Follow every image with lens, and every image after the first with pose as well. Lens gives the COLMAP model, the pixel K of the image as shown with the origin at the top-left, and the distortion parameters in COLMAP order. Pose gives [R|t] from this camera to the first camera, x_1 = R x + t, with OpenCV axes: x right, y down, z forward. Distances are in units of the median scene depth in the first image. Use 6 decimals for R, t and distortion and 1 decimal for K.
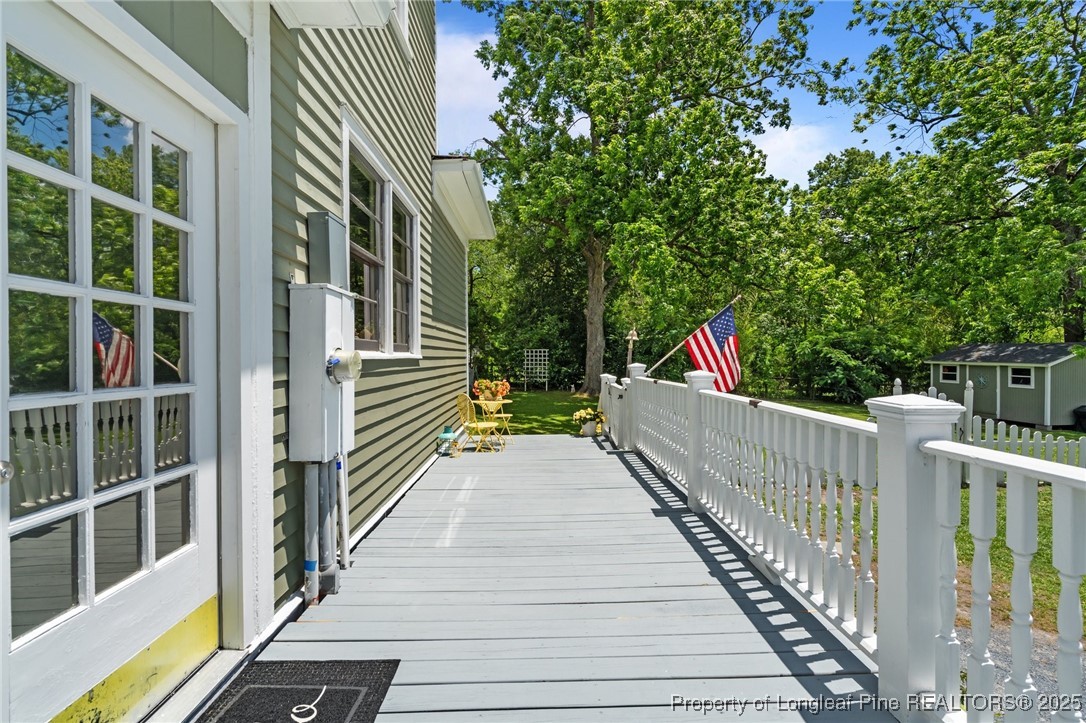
lens RADIAL K [[494.5, 0, 544.0], [0, 494.5, 357.7], [0, 0, 1]] dist [-0.005553, 0.002205]
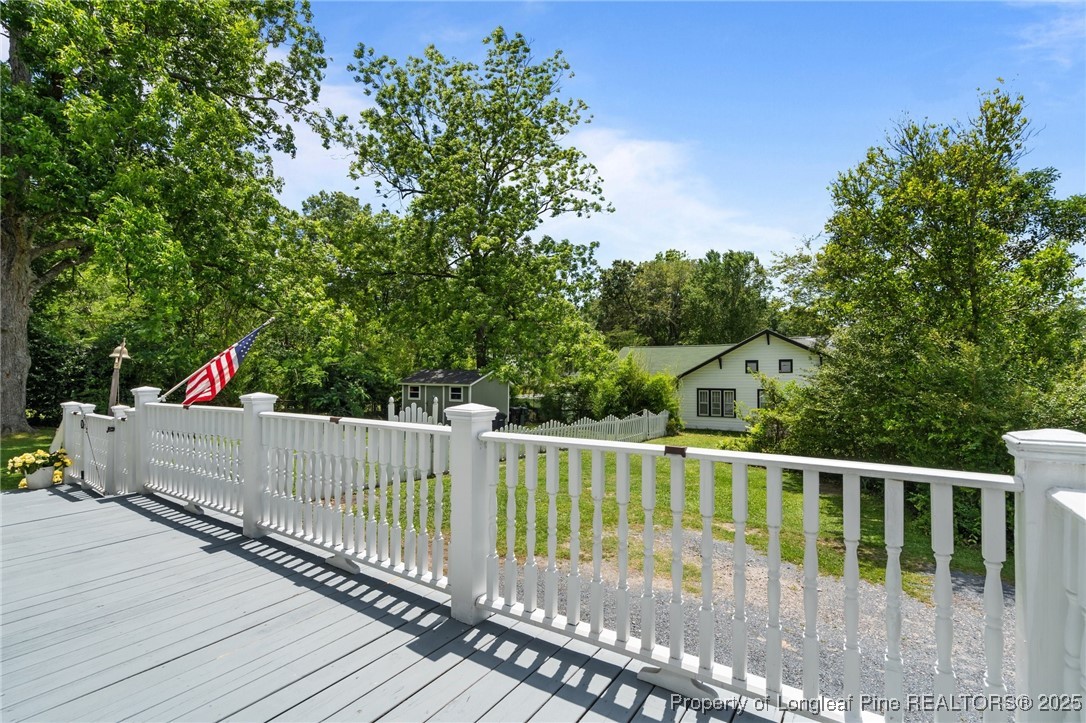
lens RADIAL K [[494.5, 0, 527.3], [0, 494.5, 372.7], [0, 0, 1]] dist [-0.005553, 0.002205]
pose [[0.600106, 0.010963, 0.799846, -0.155824], [0.001181, 0.999893, -0.014591, 0.000673], [-0.799920, 0.009701, 0.600029, -0.021796]]
